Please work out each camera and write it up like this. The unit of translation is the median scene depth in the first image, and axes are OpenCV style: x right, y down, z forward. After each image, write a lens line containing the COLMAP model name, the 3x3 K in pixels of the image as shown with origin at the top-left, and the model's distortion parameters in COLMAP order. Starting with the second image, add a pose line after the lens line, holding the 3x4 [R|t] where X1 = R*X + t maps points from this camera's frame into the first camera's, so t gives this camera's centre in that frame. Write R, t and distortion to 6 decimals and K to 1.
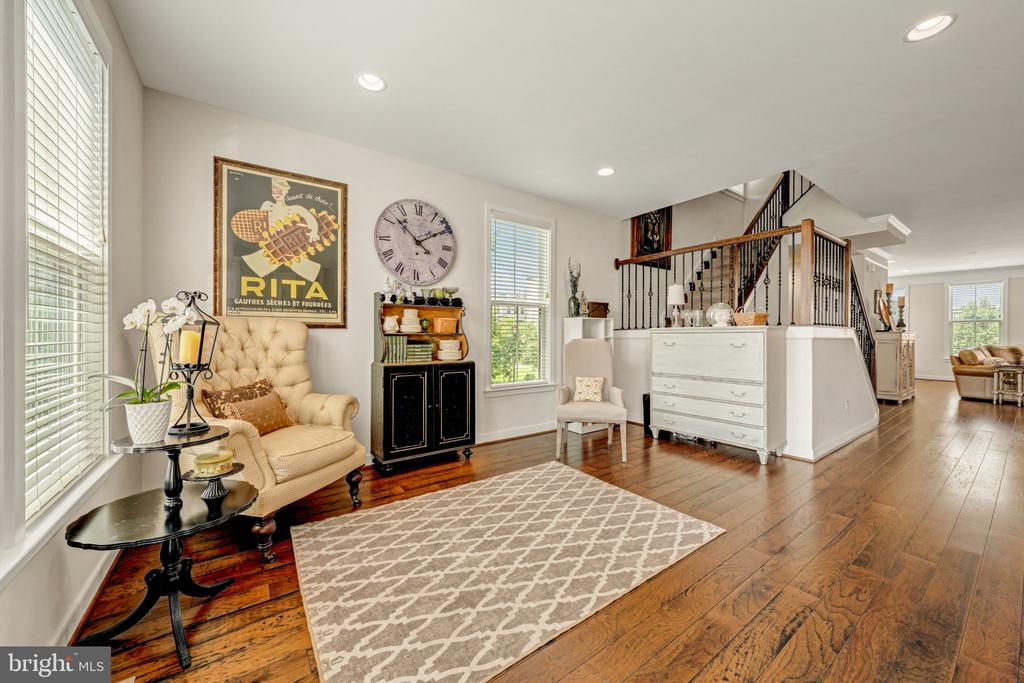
lens RADIAL K [[374.9, 0, 507.4], [0, 374.9, 340.1], [0, 0, 1]] dist [-0.007223, 0.000014]
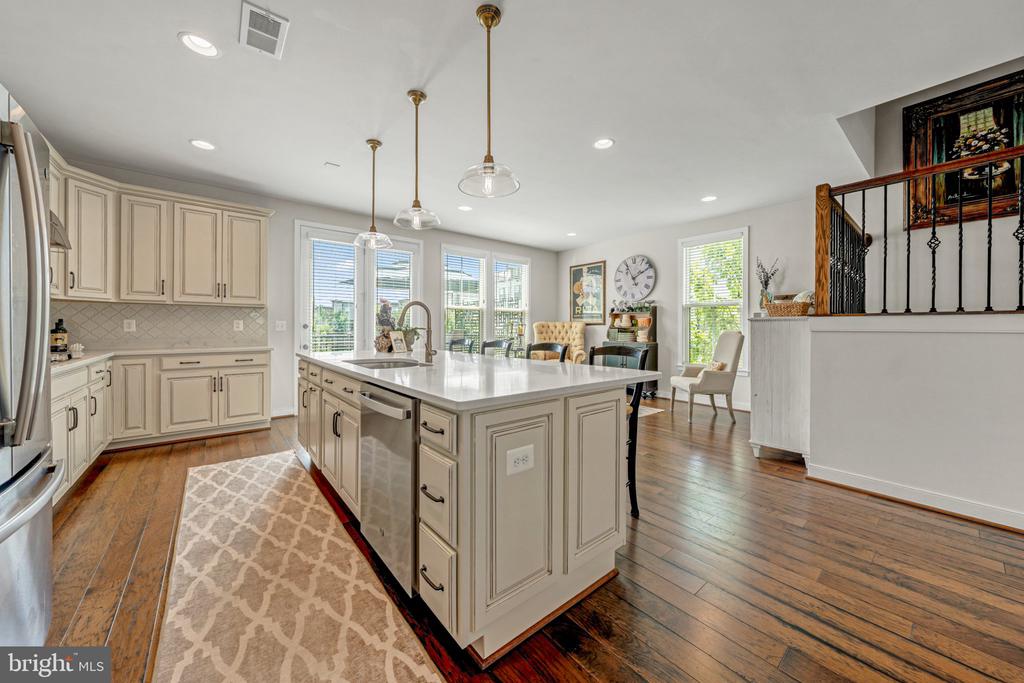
lens RADIAL K [[366.0, 0, 509.9], [0, 366.0, 328.3], [0, 0, 1]] dist [-0.006706, 0.000021]
pose [[0.068952, -0.003607, -0.997613, 1.727628], [-0.015716, 0.999865, -0.004701, 0.007801], [0.997496, 0.016003, 0.068886, 0.292609]]
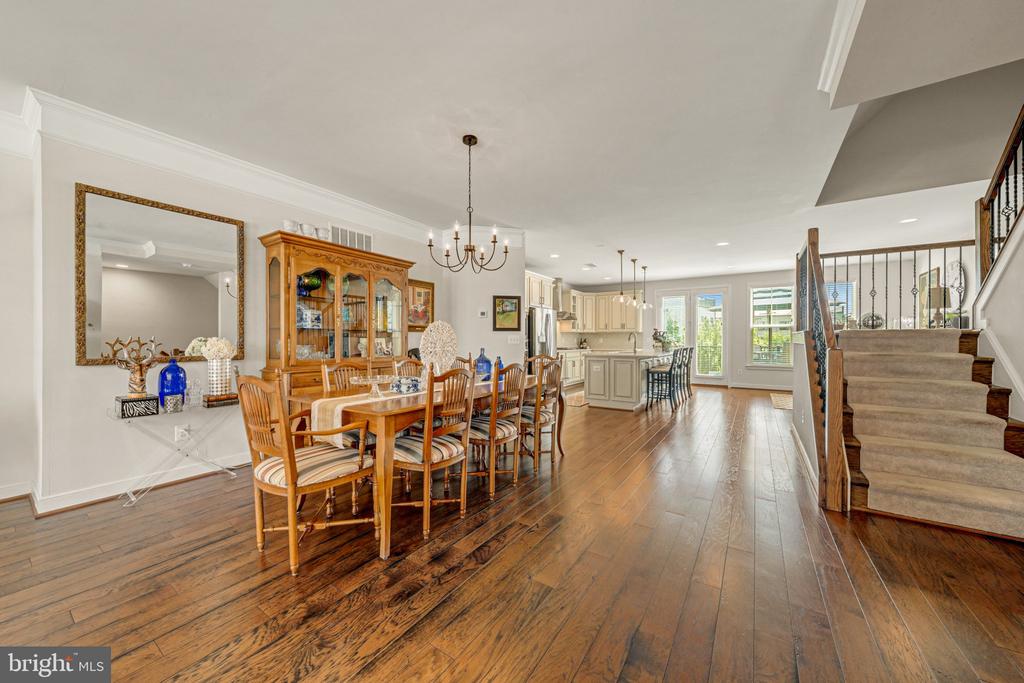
lens RADIAL K [[374.9, 0, 507.4], [0, 374.9, 340.1], [0, 0, 1]] dist [-0.007223, 0.000014]
pose [[-0.932948, -0.006971, -0.359944, 2.510054], [-0.011448, 0.999881, 0.010306, -0.018228], [0.359829, 0.013735, -0.932917, 2.086985]]
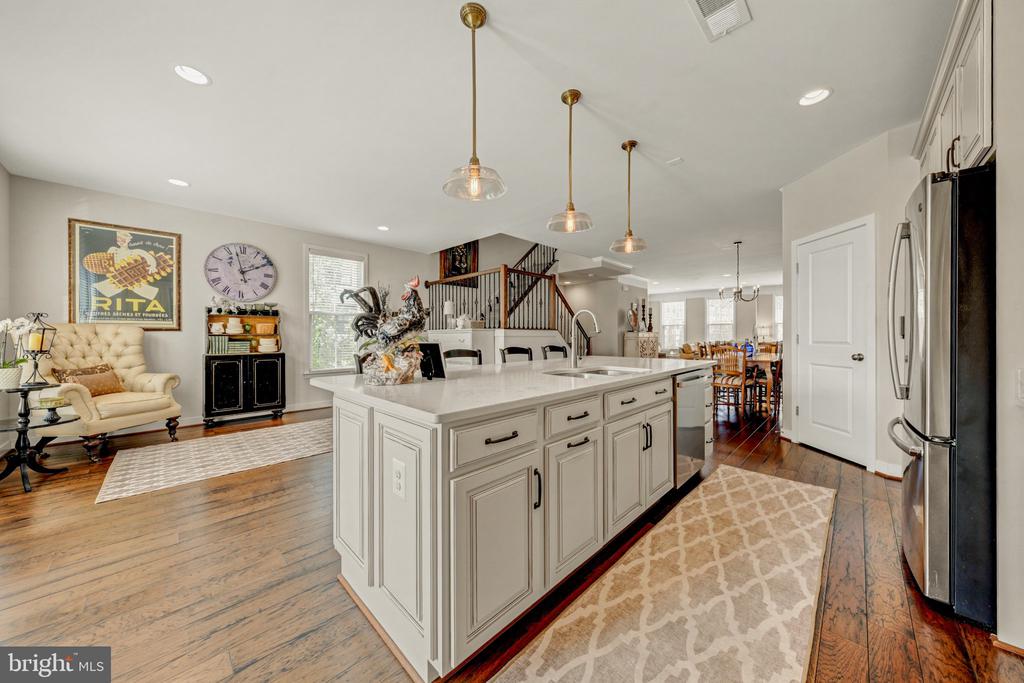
lens RADIAL K [[349.9, 0, 507.9], [0, 349.9, 337.6], [0, 0, 1]] dist [-0.002647, 0.000075]
pose [[0.985604, -0.006998, 0.168923, 0.624184], [0.008132, 0.999949, -0.006025, 0.013977], [-0.168872, 0.007312, 0.985611, -0.592630]]
